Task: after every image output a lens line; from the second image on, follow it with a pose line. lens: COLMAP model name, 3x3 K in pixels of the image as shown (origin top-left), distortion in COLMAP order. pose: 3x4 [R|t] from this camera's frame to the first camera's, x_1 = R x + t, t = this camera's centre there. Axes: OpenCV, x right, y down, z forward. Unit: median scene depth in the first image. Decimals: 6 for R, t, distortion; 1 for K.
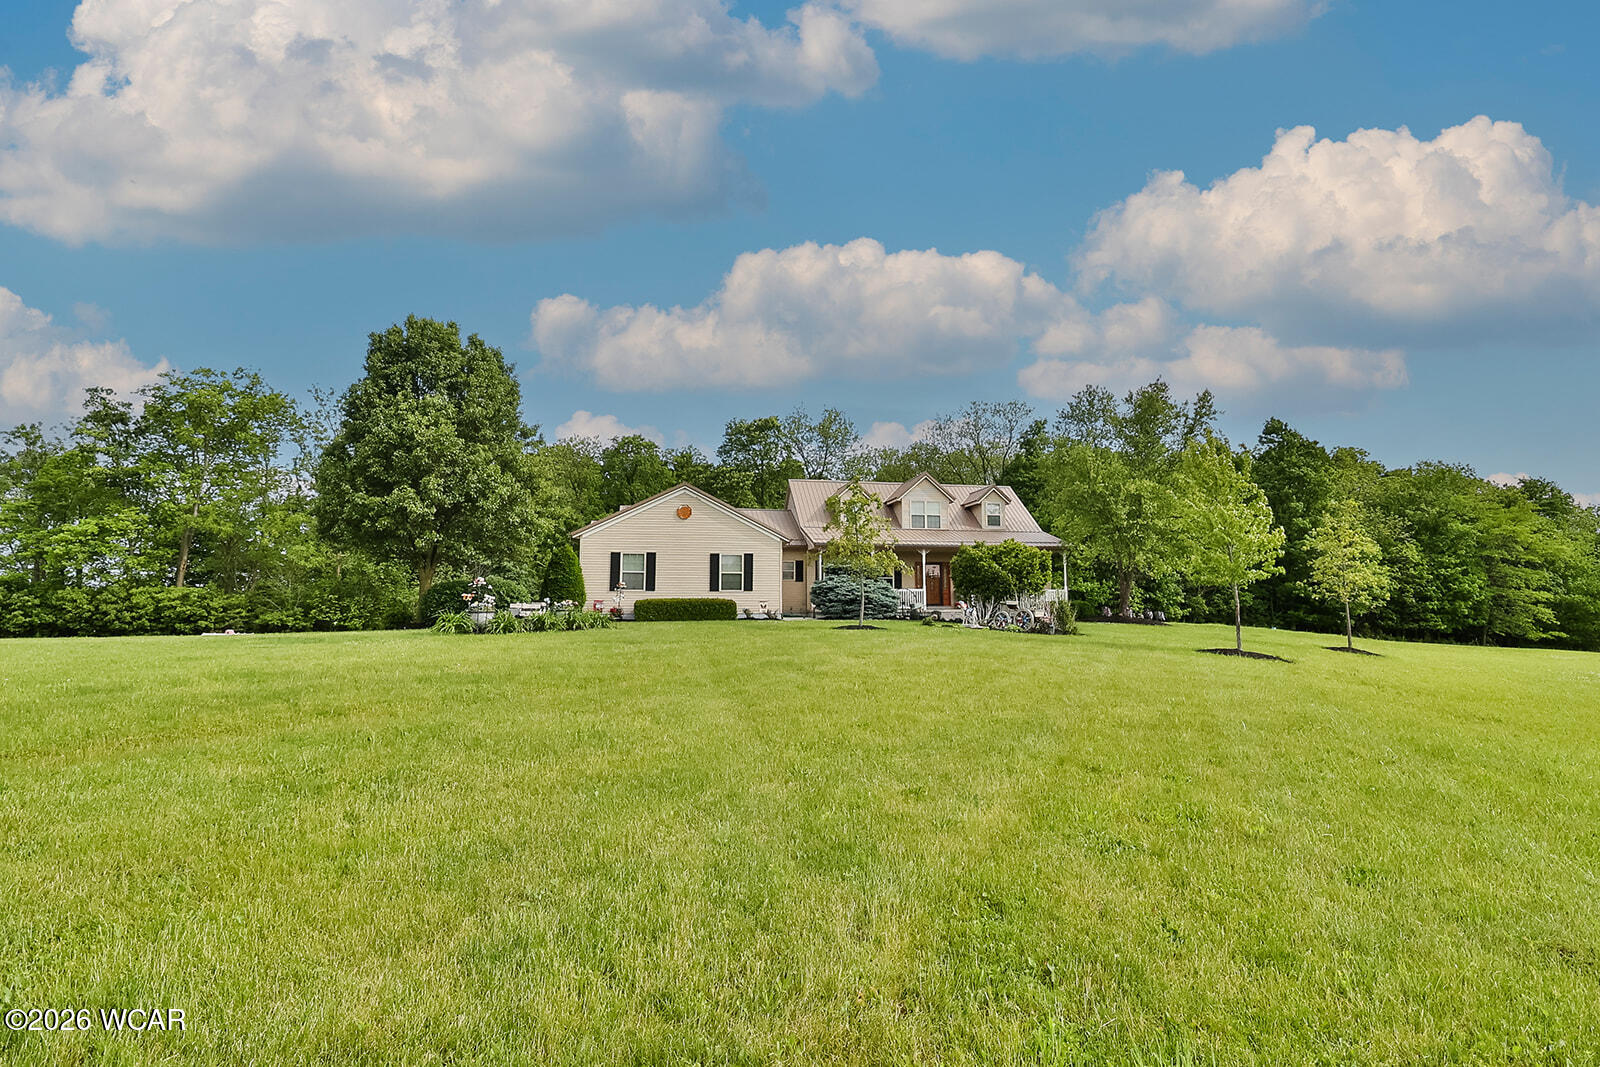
lens RADIAL K [[747.7, 0, 806.8], [0, 747.7, 525.9], [0, 0, 1]] dist [0.020188, -0.013523]
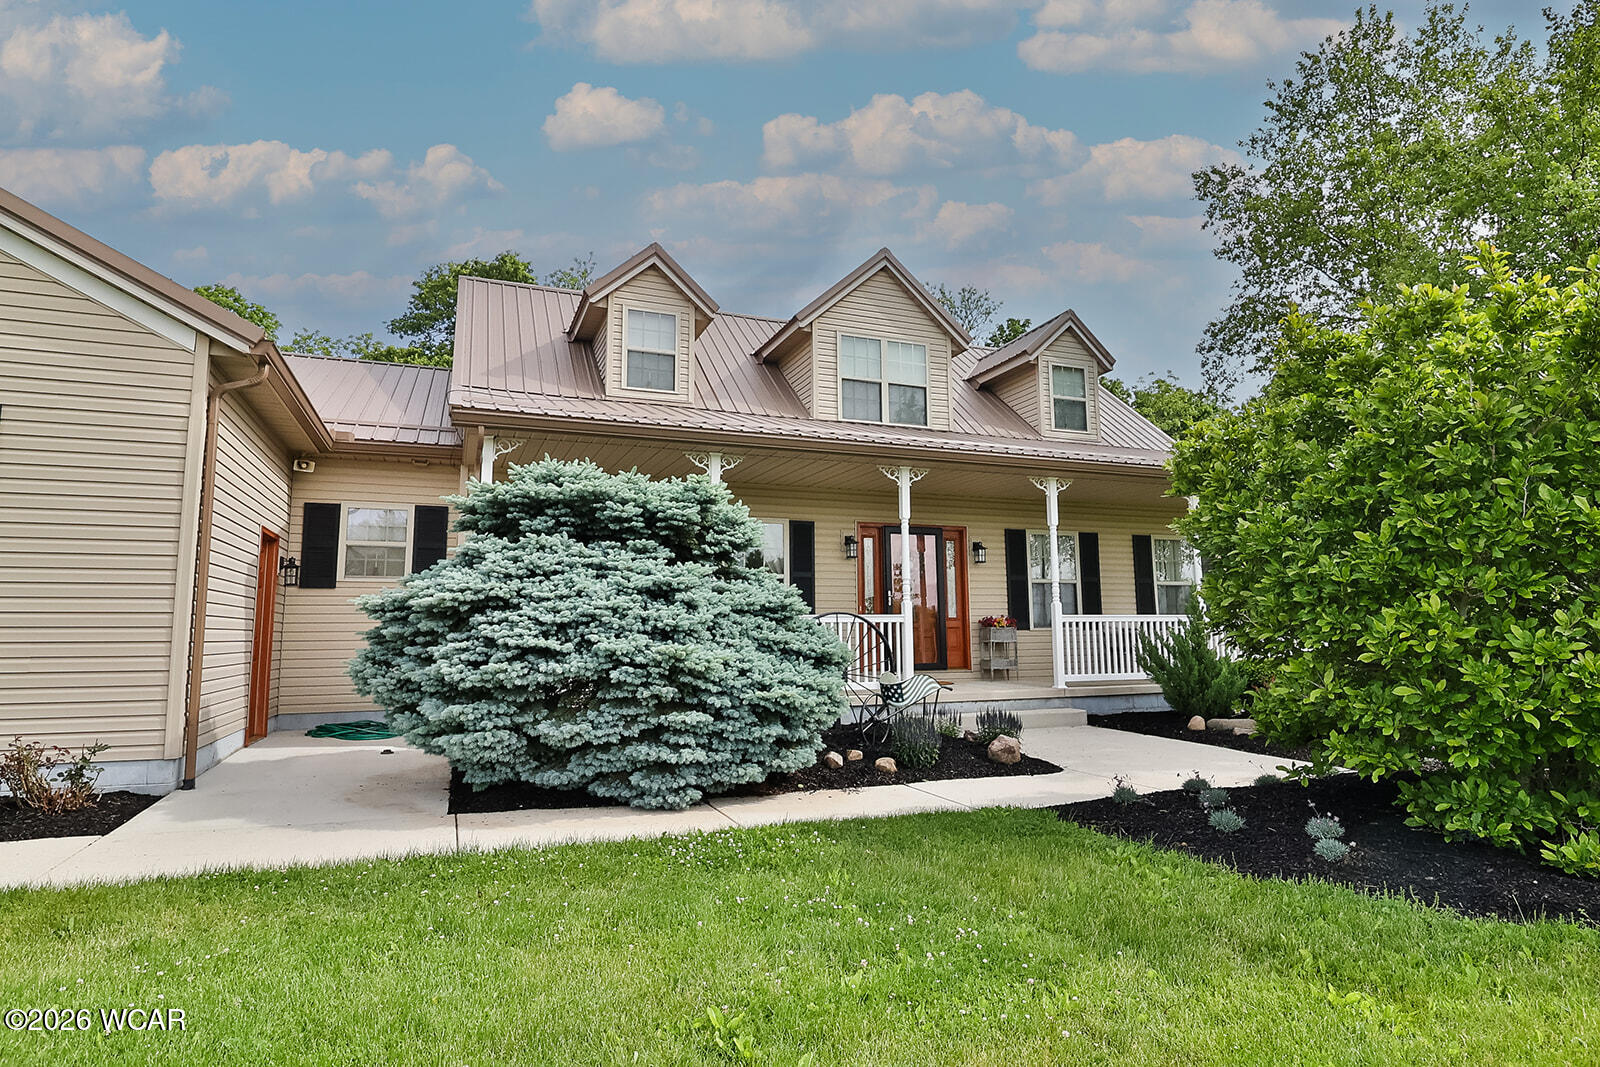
lens RADIAL K [[840.2, 0, 811.1], [0, 840.2, 526.1], [0, 0, 1]] dist [0.017900, -0.016676]
pose [[0.980497, 0.021318, 0.195372, 0.071986], [-0.017924, 0.999656, -0.019124, 0.065700], [-0.195713, 0.015249, 0.980543, 0.791519]]
